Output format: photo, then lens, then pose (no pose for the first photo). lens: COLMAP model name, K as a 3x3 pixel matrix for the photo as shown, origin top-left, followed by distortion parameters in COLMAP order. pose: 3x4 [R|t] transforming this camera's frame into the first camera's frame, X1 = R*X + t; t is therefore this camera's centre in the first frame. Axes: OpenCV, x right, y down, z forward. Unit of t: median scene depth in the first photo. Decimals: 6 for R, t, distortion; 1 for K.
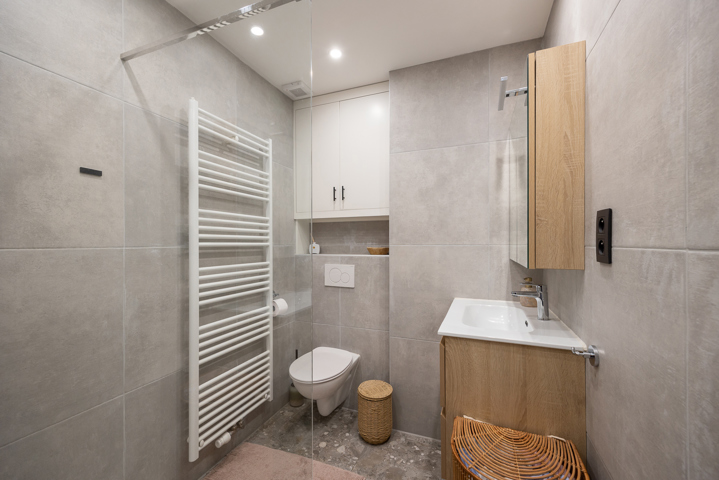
lens RADIAL K [[281.6, 0, 359.5], [0, 281.6, 240.0], [0, 0, 1]] dist [0.000264, -0.000022]
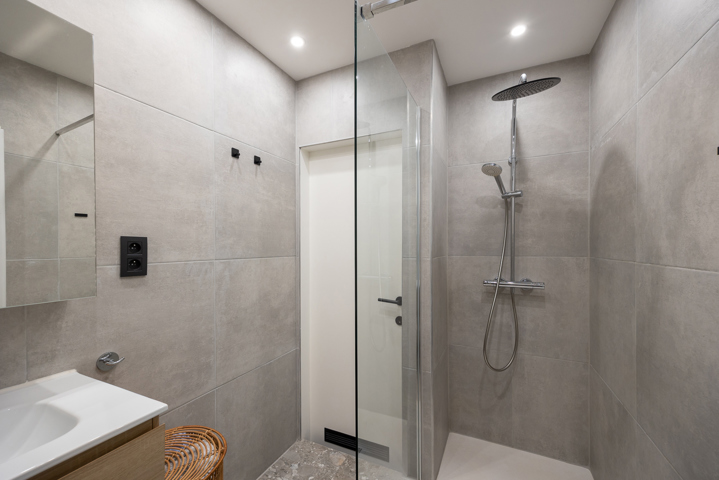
lens RADIAL K [[281.6, 0, 359.5], [0, 281.6, 240.0], [0, 0, 1]] dist [0.000264, -0.000022]
pose [[-0.998794, 0.007724, 0.048485, -0.391696], [0.006073, 0.999400, -0.034107, -0.056784], [-0.048720, -0.033771, -0.998241, 3.328736]]
